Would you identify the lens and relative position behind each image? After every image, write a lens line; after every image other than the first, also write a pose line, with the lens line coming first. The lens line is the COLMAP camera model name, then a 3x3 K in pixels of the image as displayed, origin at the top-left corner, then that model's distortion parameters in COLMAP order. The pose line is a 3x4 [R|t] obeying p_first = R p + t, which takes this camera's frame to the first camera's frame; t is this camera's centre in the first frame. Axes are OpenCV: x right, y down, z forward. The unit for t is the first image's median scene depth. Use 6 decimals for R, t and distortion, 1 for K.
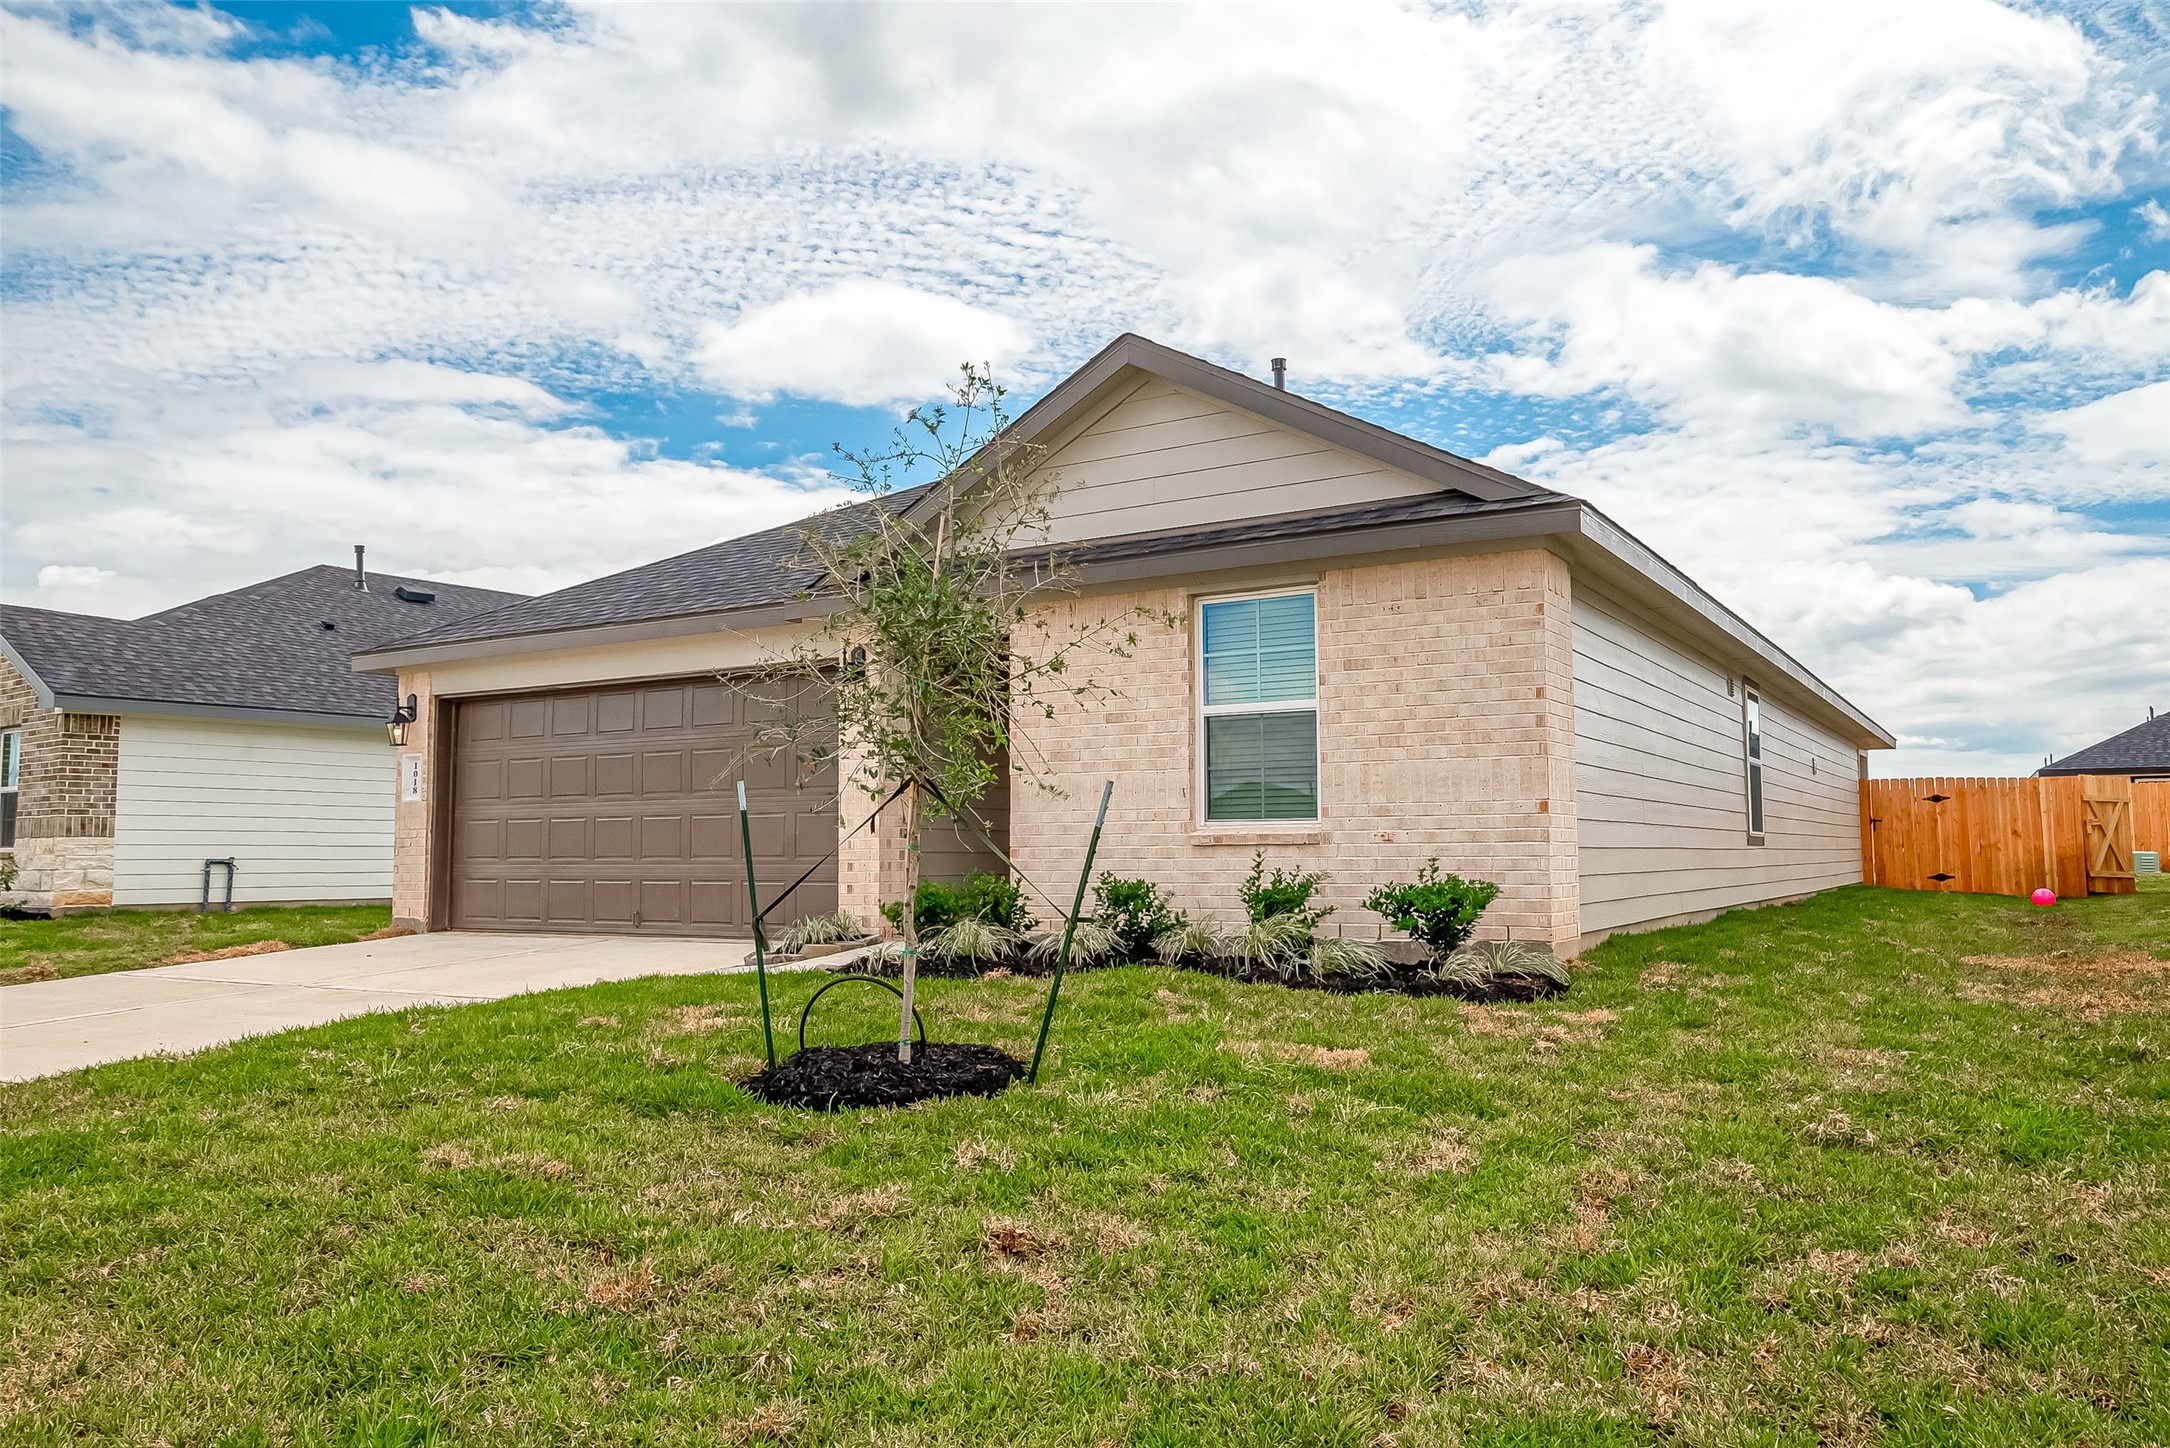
lens RADIAL K [[1532.2, 0, 1092.4], [0, 1532.2, 781.3], [0, 0, 1]] dist [-0.000277, -0.000748]
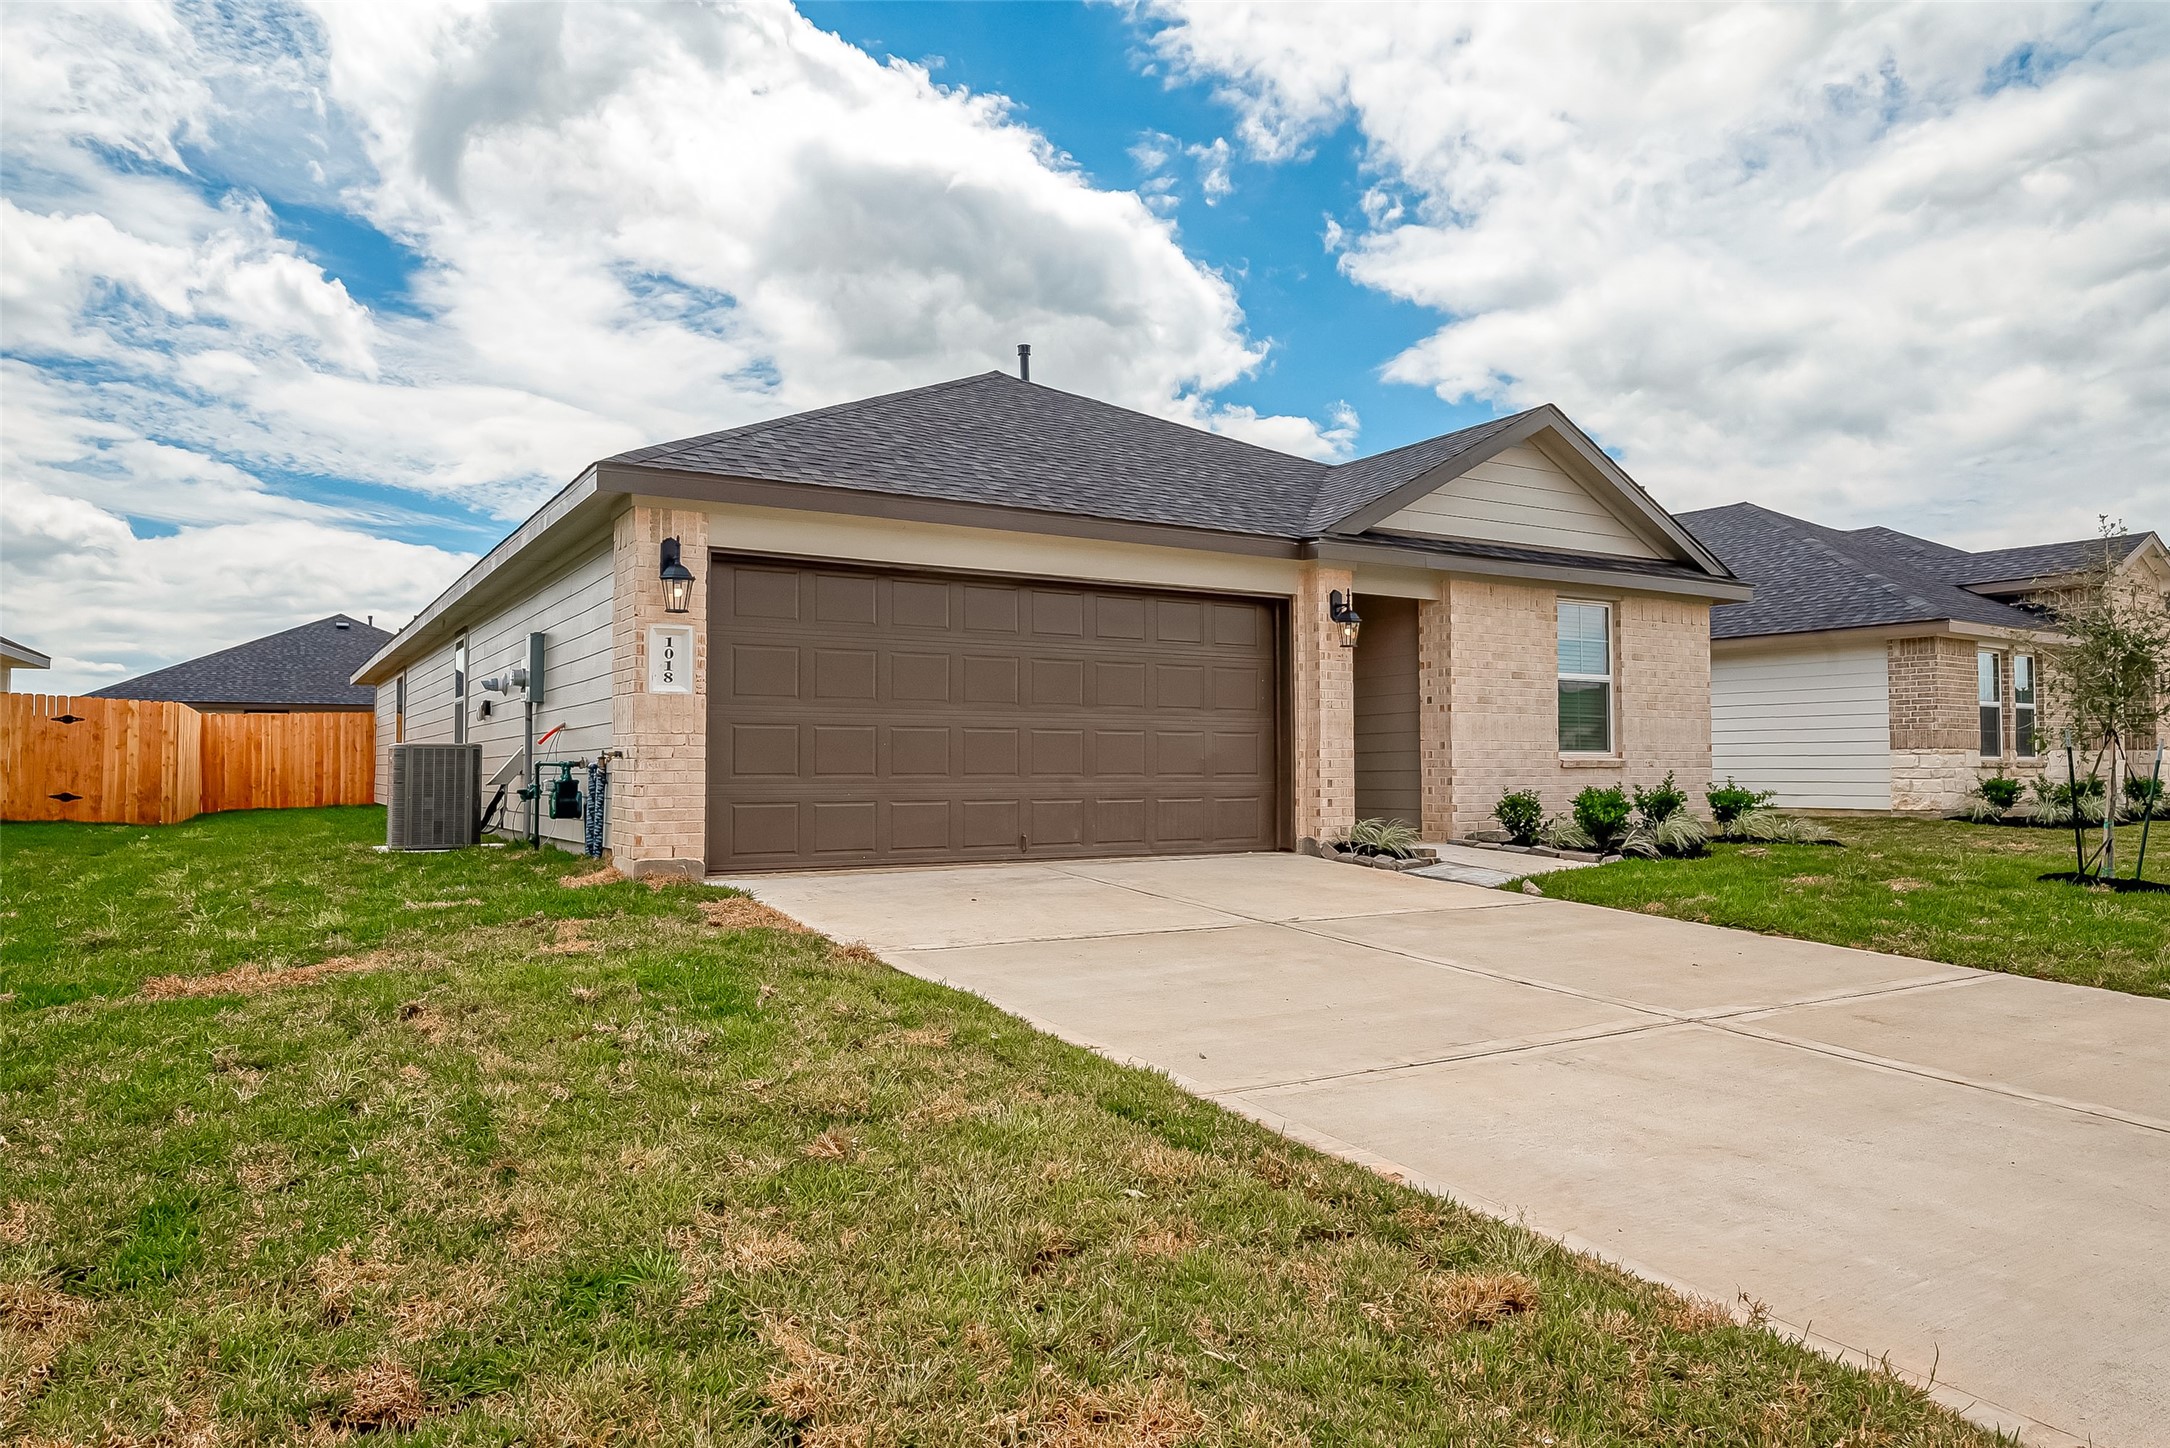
lens RADIAL K [[1346.6, 0, 1078.3], [0, 1346.6, 696.4], [0, 0, 1]] dist [0.004594, 0.001326]
pose [[0.480753, 0.052709, 0.875270, -1.322773], [-0.044637, 0.998369, -0.035604, 0.041452], [-0.875719, -0.021953, 0.482322, 0.804068]]
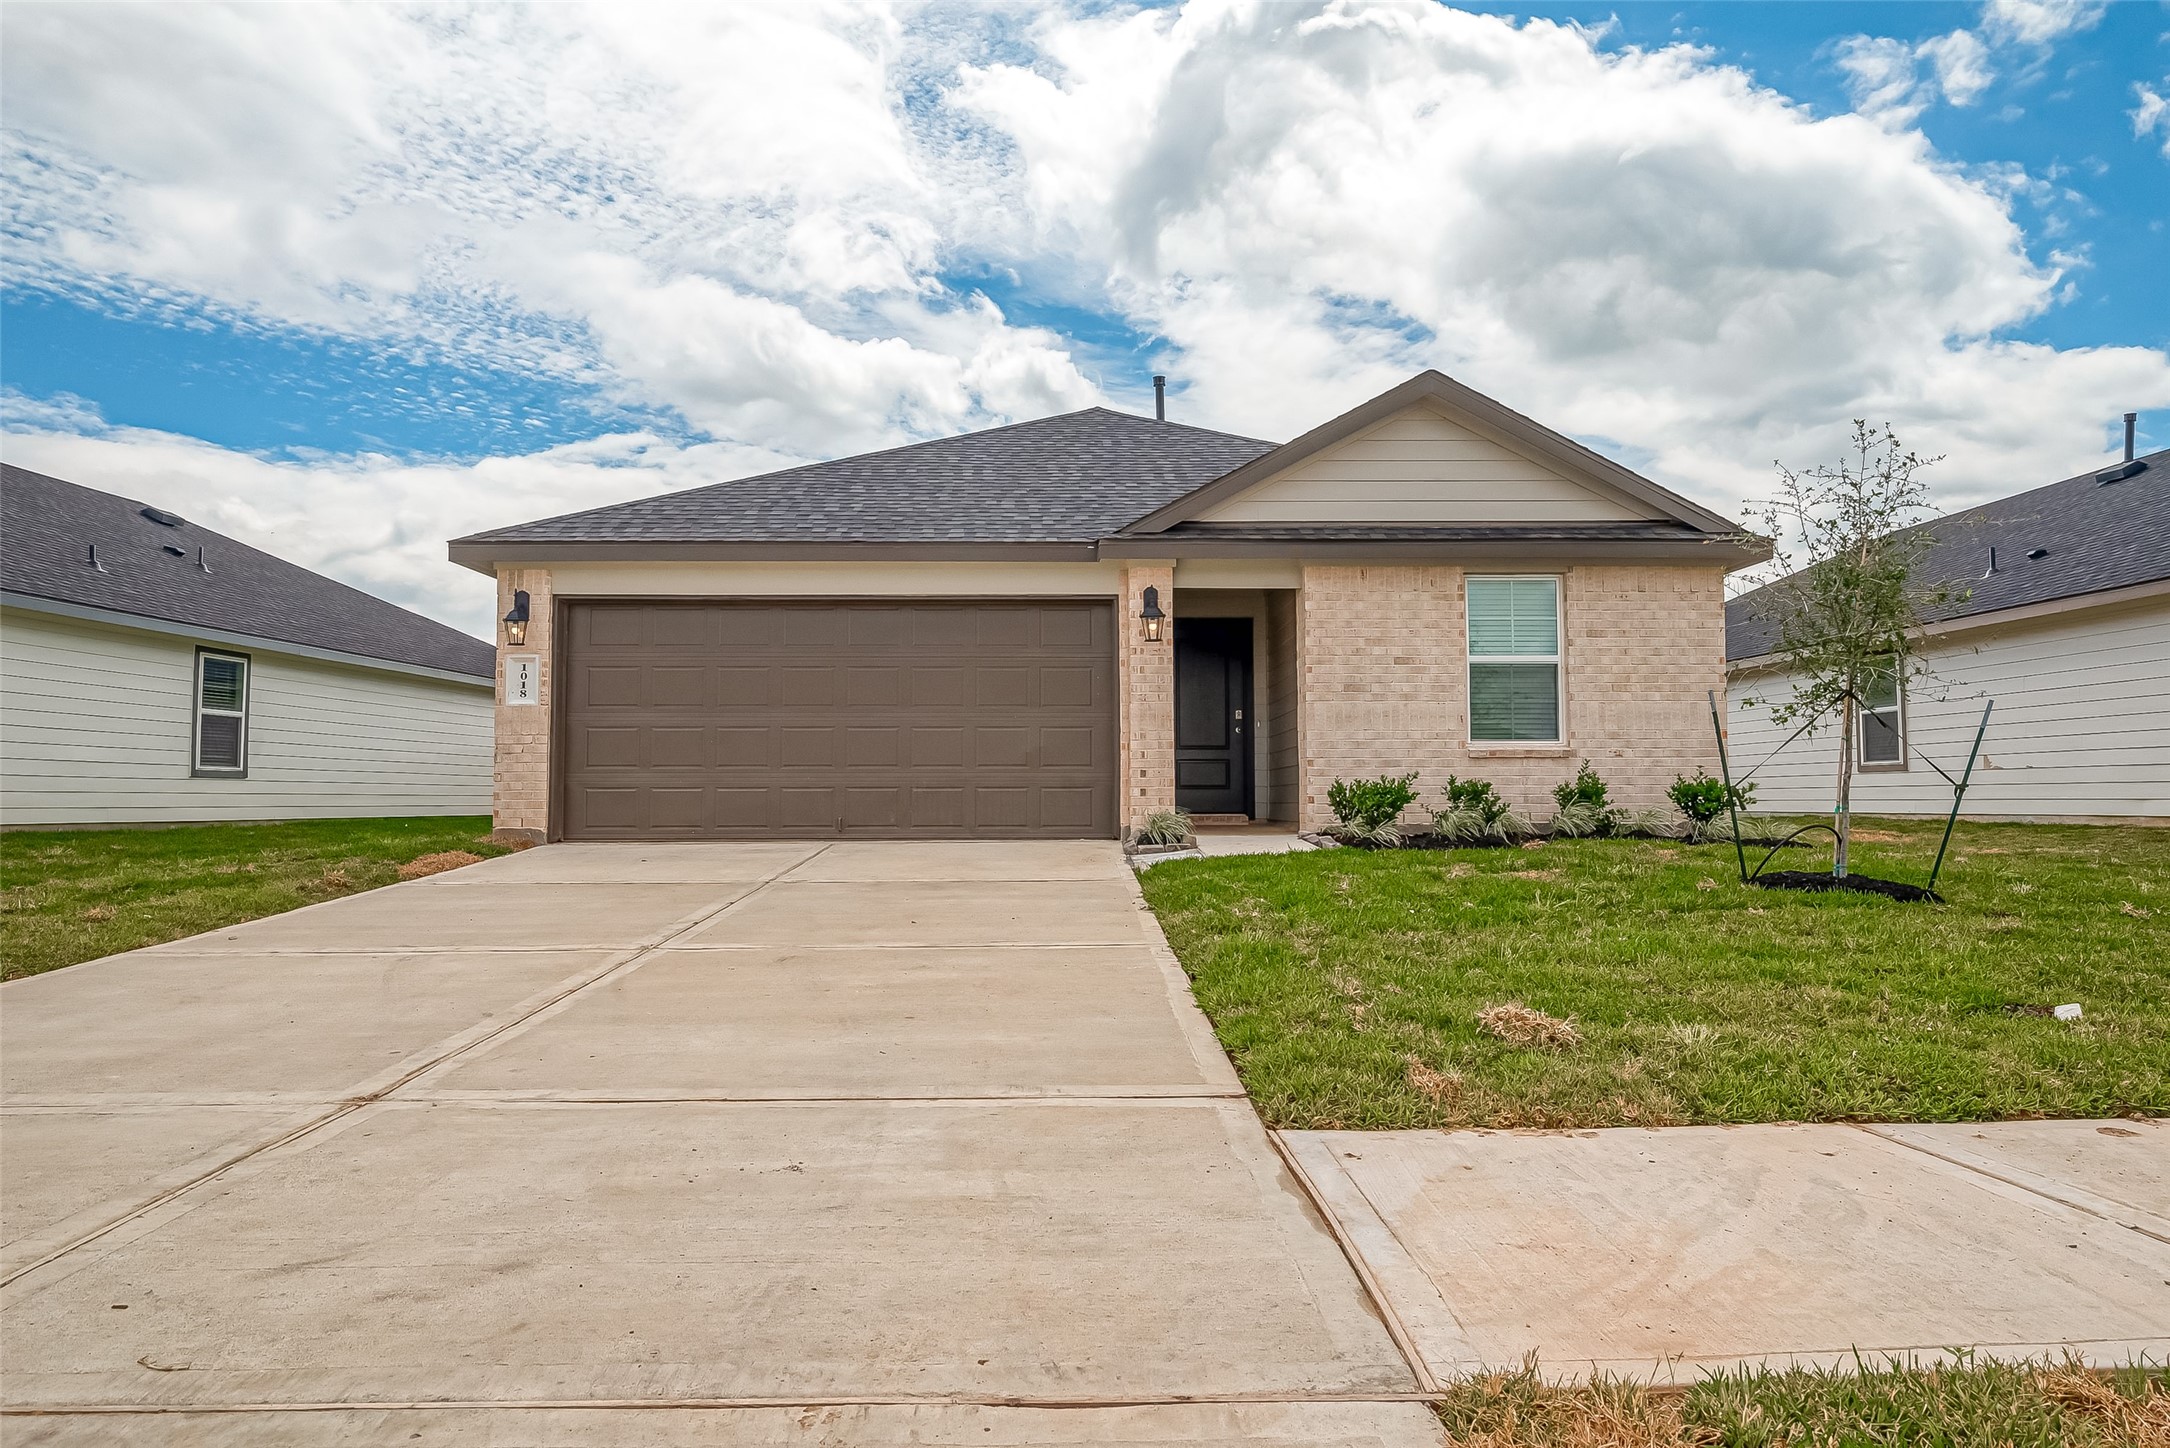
lens RADIAL K [[1381.0, 0, 1086.3], [0, 1381.0, 725.0], [0, 0, 1]] dist [0.004371, 0.005180]
pose [[0.853636, 0.032813, 0.519835, -0.882636], [-0.028021, 0.999462, -0.017072, 0.044106], [-0.520115, 0.000007, 0.854096, 0.134686]]
